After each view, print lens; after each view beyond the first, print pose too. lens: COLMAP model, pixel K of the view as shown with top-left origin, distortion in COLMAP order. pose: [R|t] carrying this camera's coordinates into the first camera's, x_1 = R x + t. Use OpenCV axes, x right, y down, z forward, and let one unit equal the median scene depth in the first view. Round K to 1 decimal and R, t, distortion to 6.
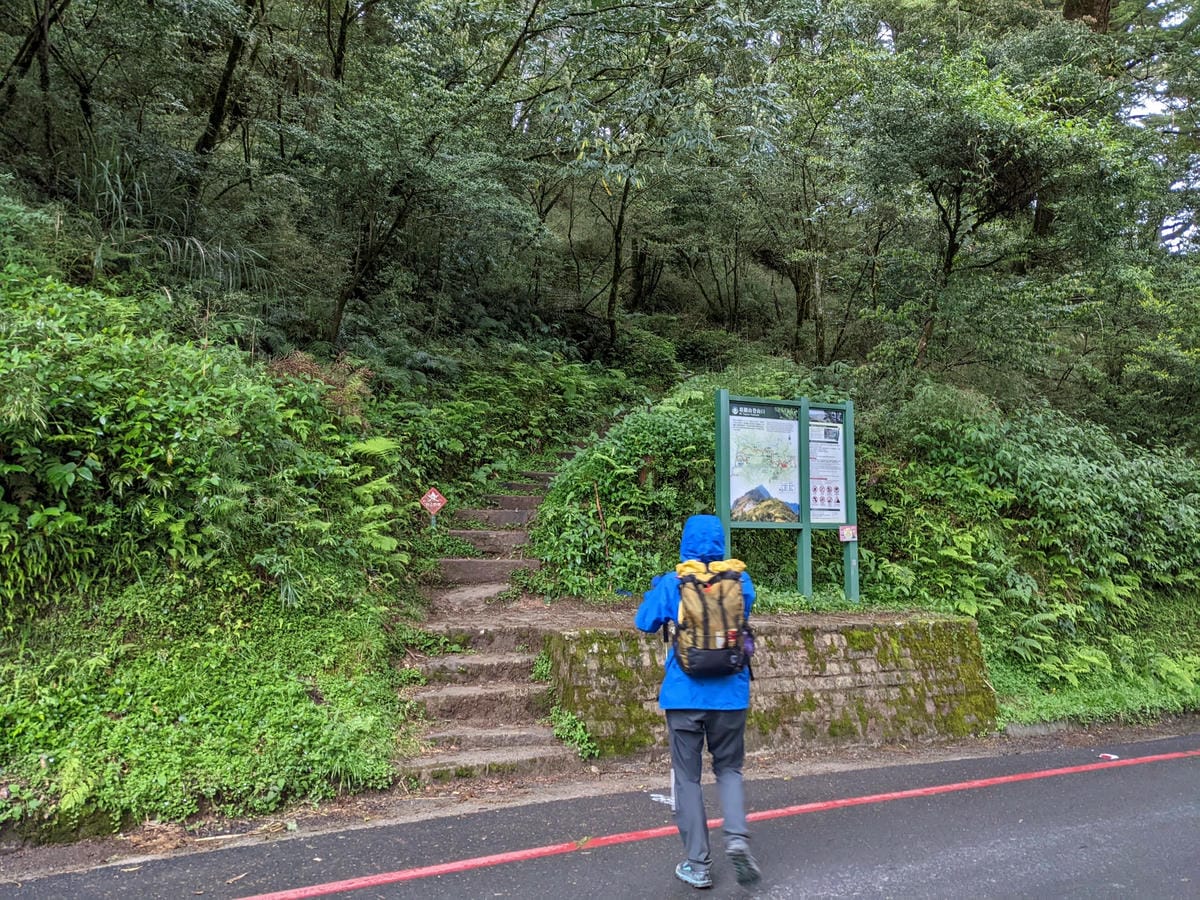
lens RADIAL K [[911.6, 0, 600.0], [0, 911.6, 450.0], [0, 0, 1]] dist [0.060075, -0.089043]
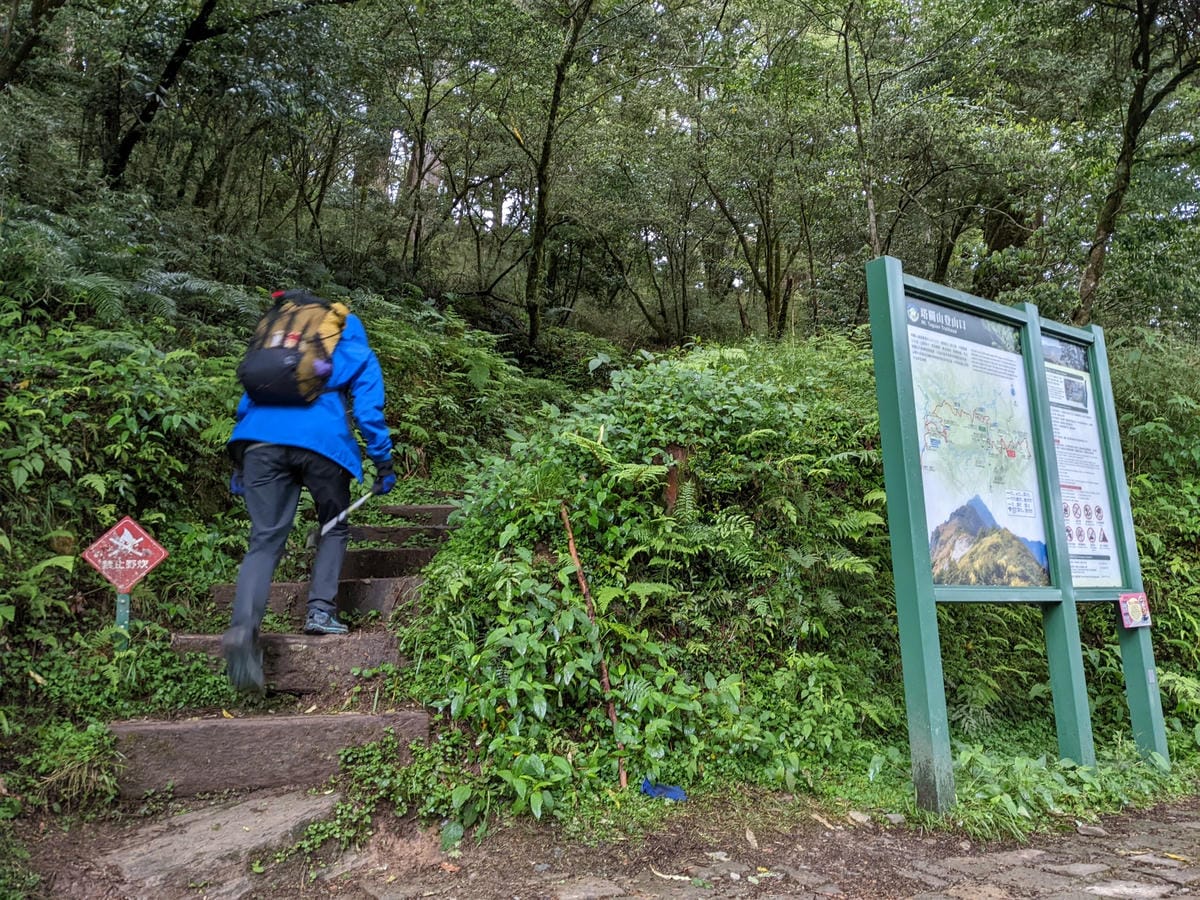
lens RADIAL K [[902.5, 0, 617.5], [0, 902.5, 445.5], [0, 0, 1]] dist [0.085097, -0.156992]
pose [[0.988385, -0.004568, 0.151901, -0.044675], [0.021496, 0.993701, -0.109986, 0.056221], [-0.150441, 0.111974, 0.982257, 0.604765]]
